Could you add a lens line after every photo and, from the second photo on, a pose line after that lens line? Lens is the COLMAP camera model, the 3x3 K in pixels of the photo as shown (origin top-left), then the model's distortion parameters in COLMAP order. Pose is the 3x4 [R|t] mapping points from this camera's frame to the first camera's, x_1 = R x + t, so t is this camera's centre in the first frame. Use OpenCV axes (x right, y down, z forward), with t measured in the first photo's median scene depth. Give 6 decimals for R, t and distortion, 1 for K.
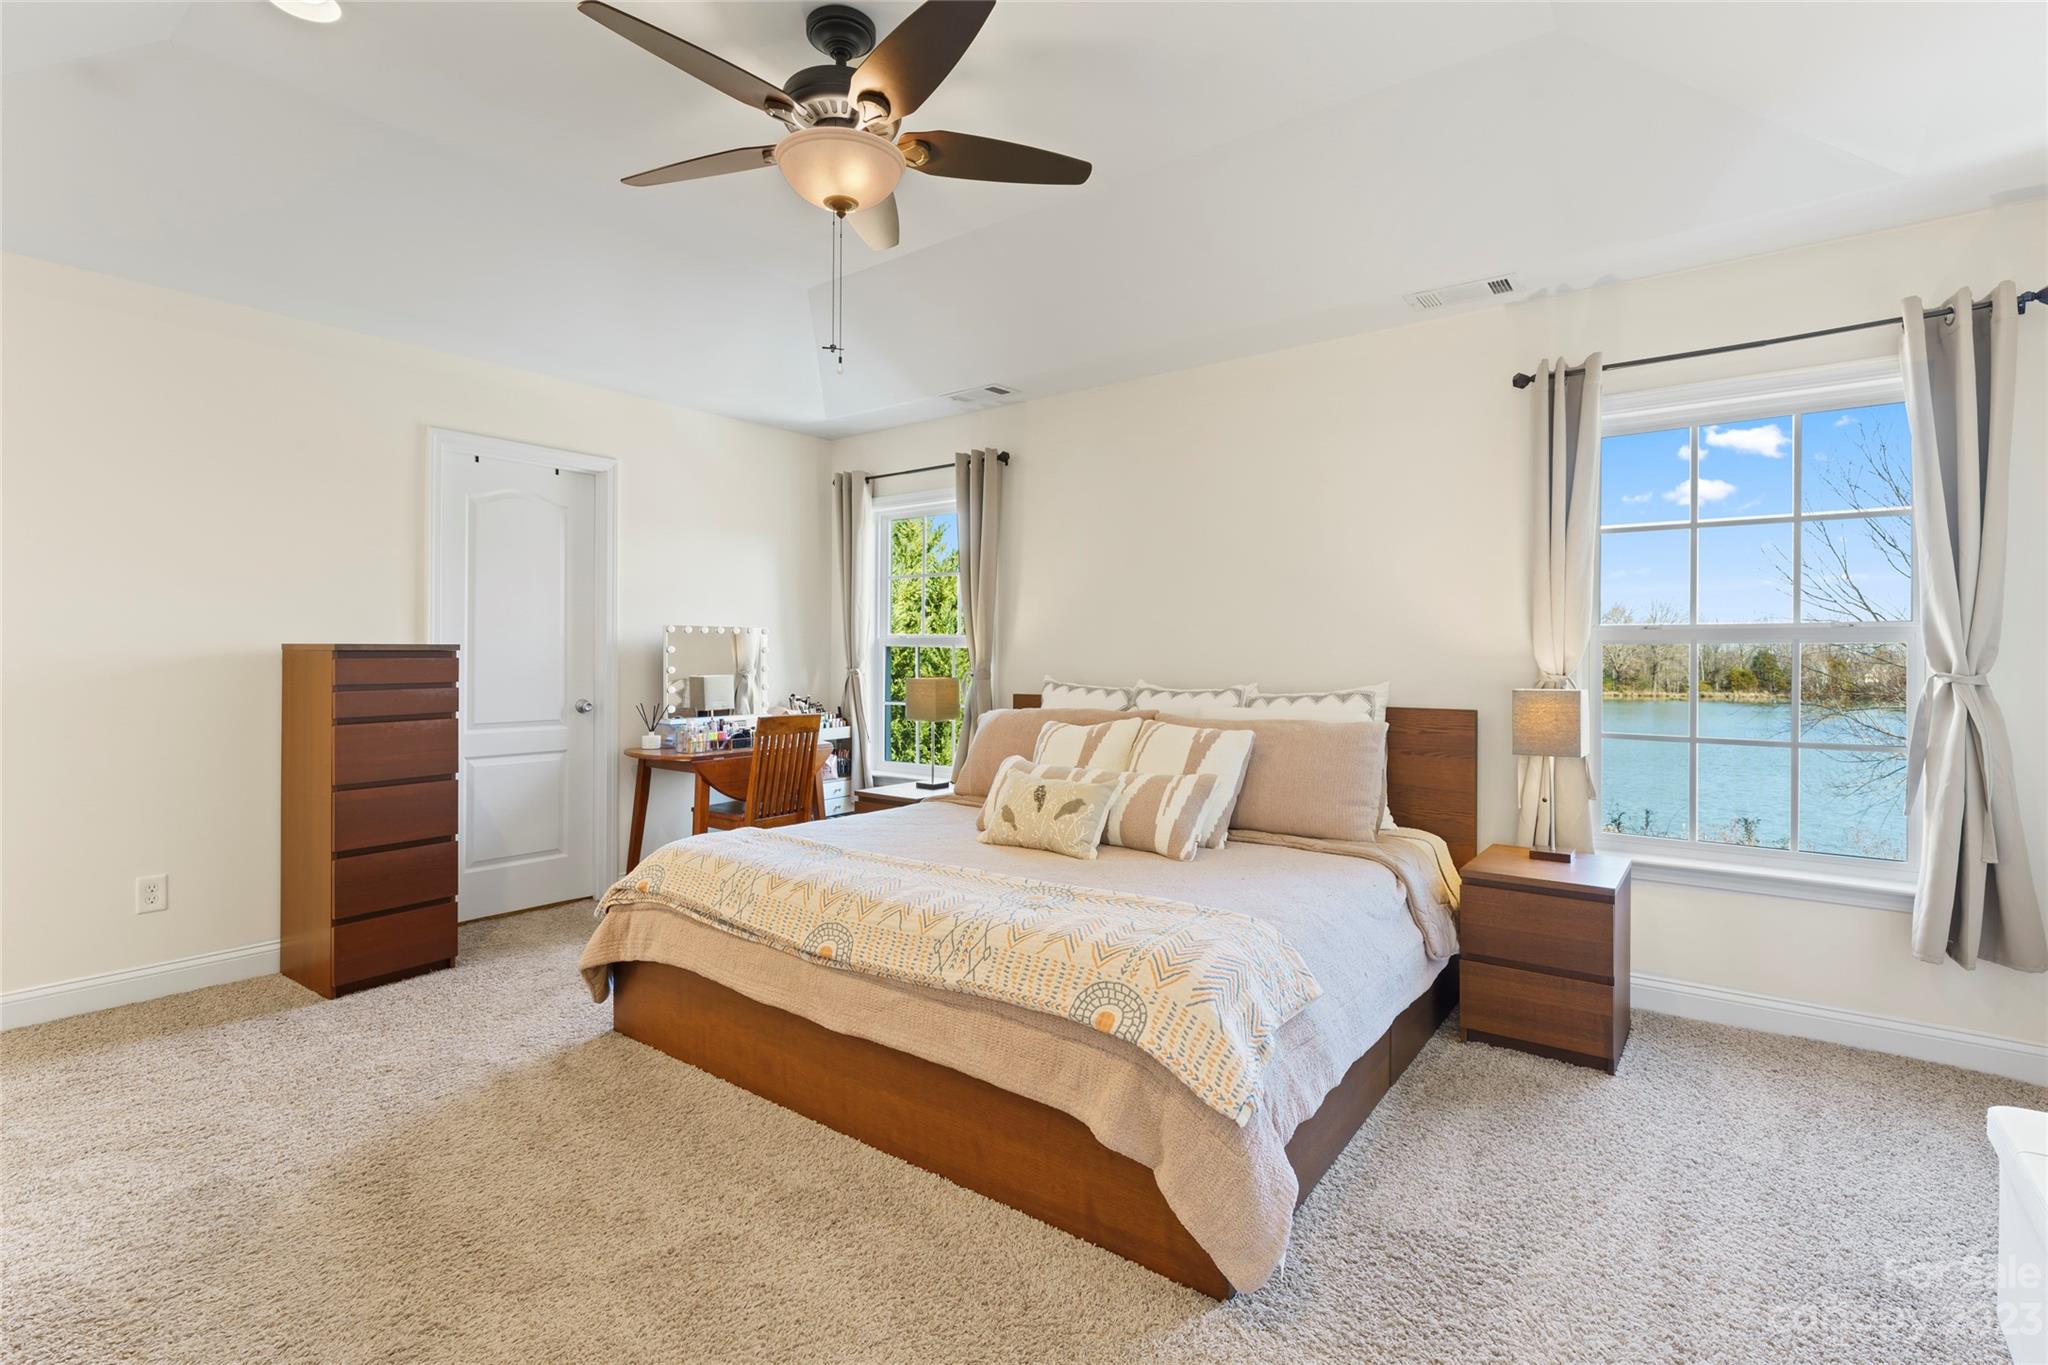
lens RADIAL K [[932.9, 0, 1034.9], [0, 932.9, 662.3], [0, 0, 1]] dist [-0.002089, 0.001345]
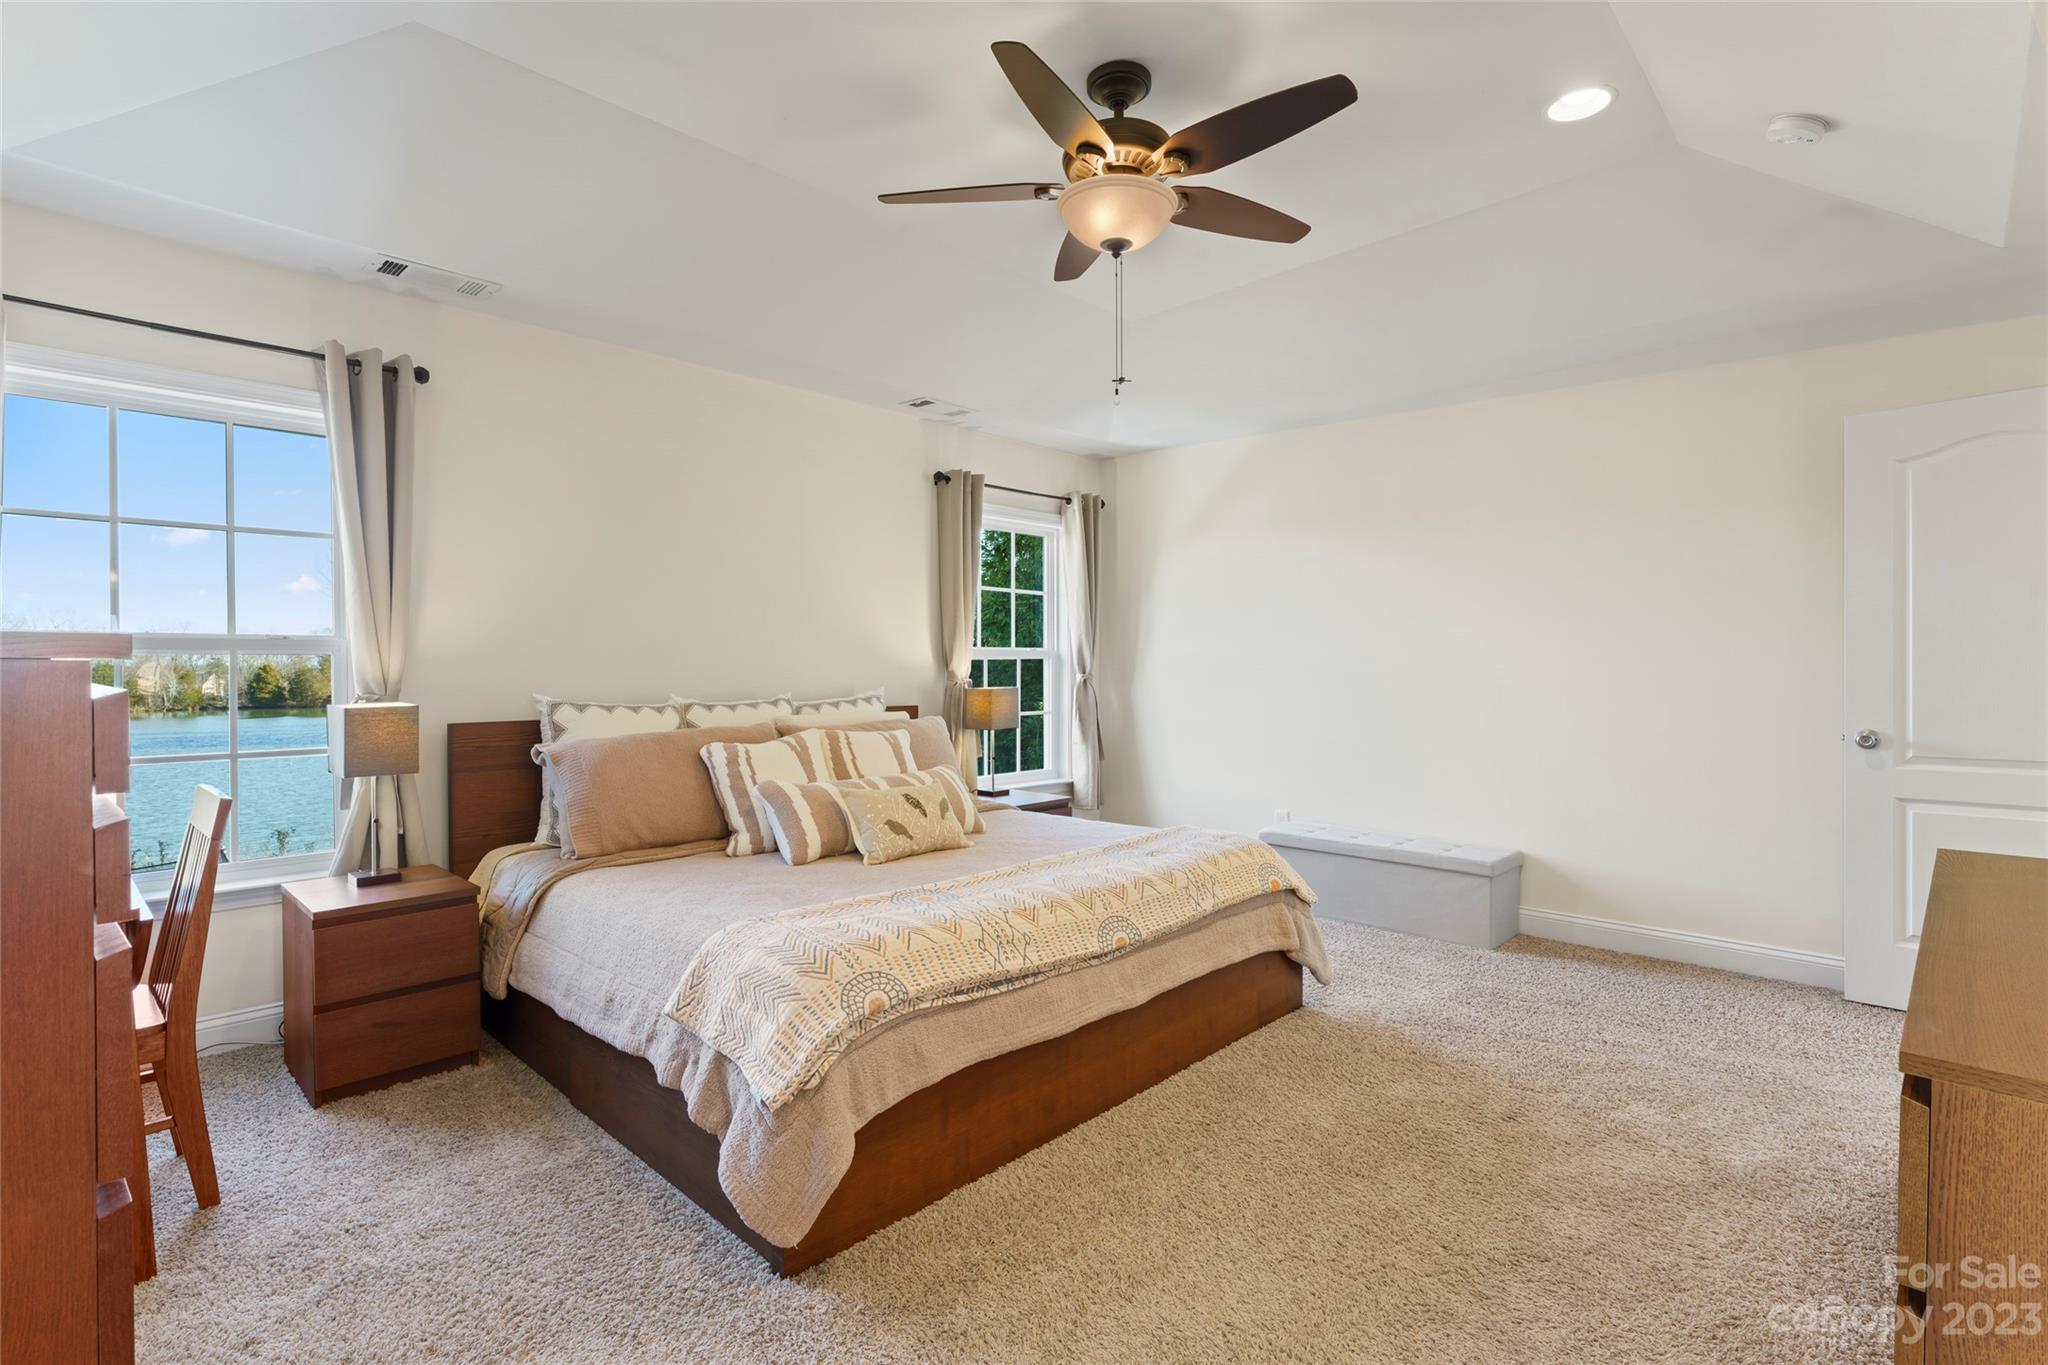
lens RADIAL K [[932.9, 0, 1026.2], [0, 932.9, 683.9], [0, 0, 1]] dist [-0.002089, 0.001345]
pose [[0.149687, -0.024298, 0.988435, -1.087264], [0.012505, 0.999665, 0.022681, -0.012306], [-0.988654, 0.008965, 0.149940, 0.789253]]
